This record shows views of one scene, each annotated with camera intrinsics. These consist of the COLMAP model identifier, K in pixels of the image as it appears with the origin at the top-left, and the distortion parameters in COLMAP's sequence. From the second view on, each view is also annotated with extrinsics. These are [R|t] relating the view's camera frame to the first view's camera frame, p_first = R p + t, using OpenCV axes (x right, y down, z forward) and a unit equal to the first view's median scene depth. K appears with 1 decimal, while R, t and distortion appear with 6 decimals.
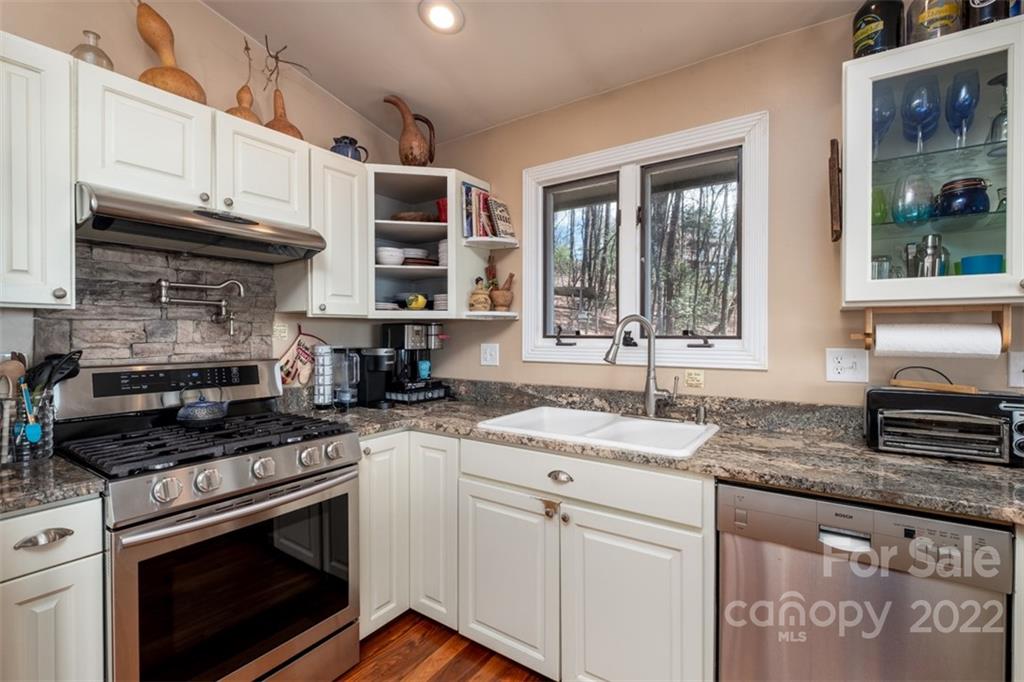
lens RADIAL K [[466.2, 0, 477.1], [0, 466.2, 338.5], [0, 0, 1]] dist [0.001688, -0.000204]
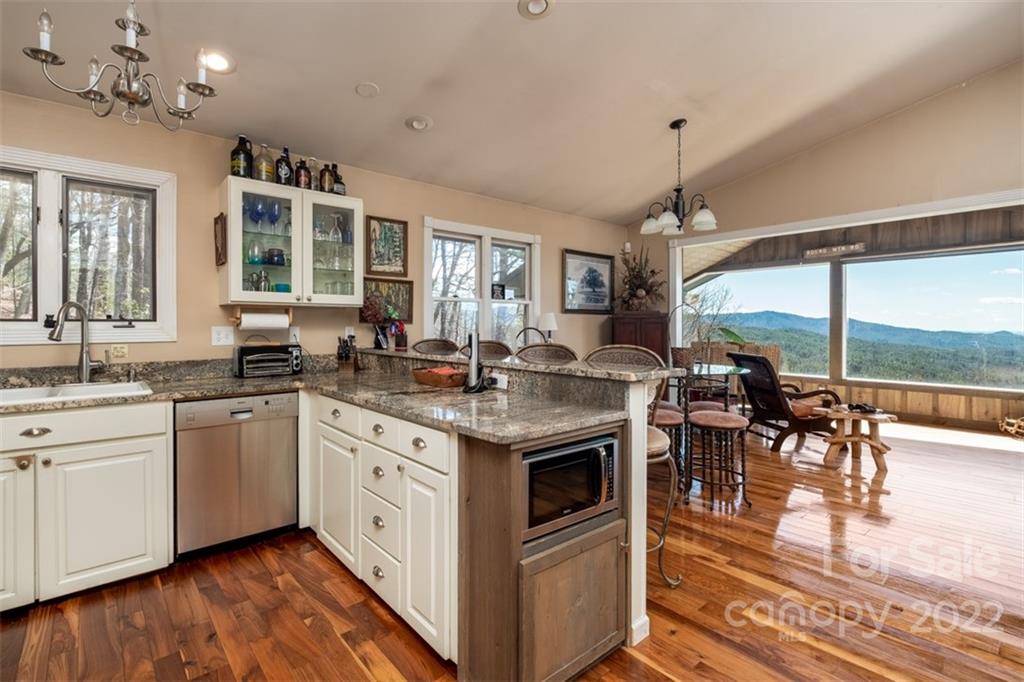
lens RADIAL K [[484.5, 0, 528.0], [0, 484.5, 324.3], [0, 0, 1]] dist [-0.000009, -0.000277]
pose [[0.219682, -0.009330, 0.975527, -0.771272], [0.004888, 0.999952, 0.008463, 0.003775], [-0.975559, 0.002909, 0.219717, -0.549678]]
